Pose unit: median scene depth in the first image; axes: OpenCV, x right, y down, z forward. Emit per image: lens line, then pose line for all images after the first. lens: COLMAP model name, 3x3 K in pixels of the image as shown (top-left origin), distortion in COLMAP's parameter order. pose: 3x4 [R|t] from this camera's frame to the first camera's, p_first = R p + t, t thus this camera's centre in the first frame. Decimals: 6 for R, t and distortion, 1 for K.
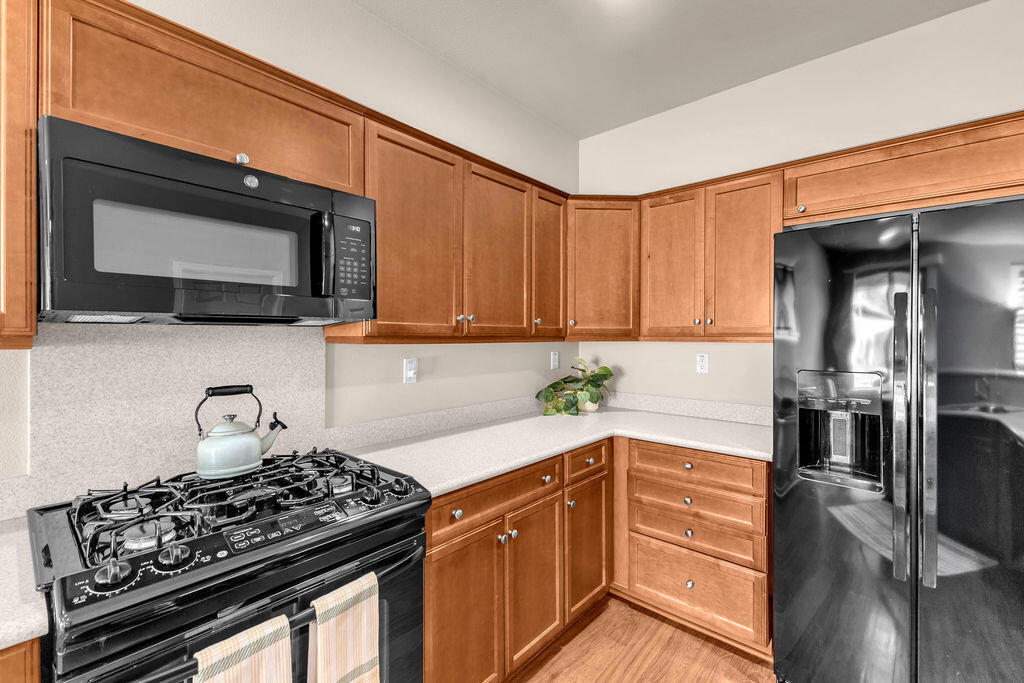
lens RADIAL K [[445.7, 0, 515.4], [0, 445.7, 338.3], [0, 0, 1]] dist [0.022581, -0.000050]
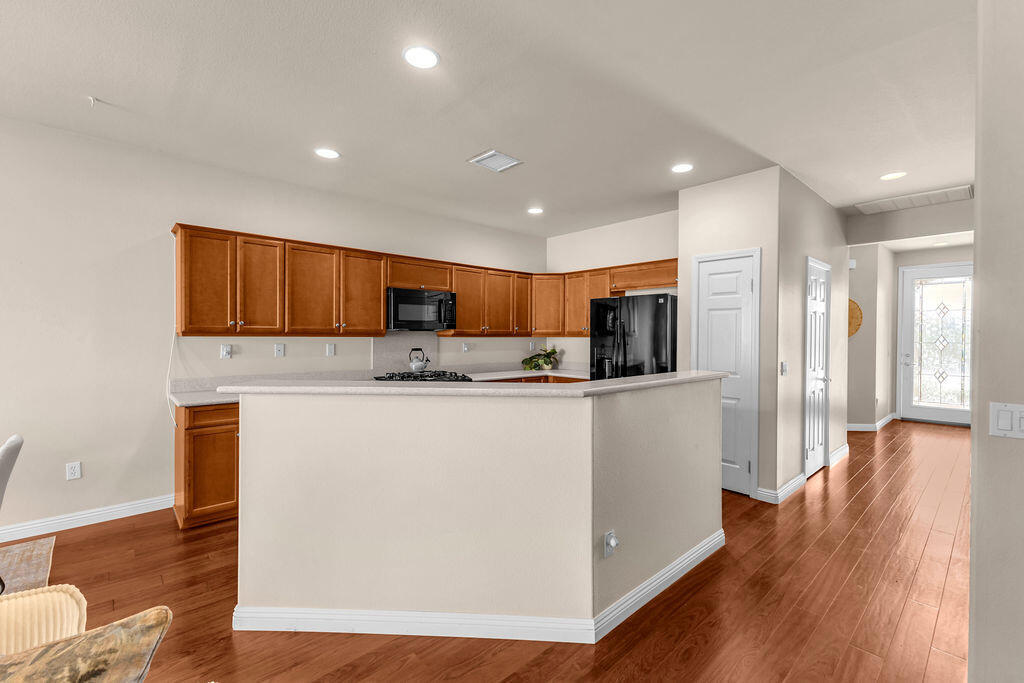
lens RADIAL K [[445.7, 0, 515.4], [0, 445.7, 338.3], [0, 0, 1]] dist [0.022581, -0.000050]
pose [[0.993542, 0.001957, -0.113452, 0.325554], [-0.001904, 0.999998, 0.000574, 0.014137], [0.113453, -0.000354, 0.993543, -1.452735]]
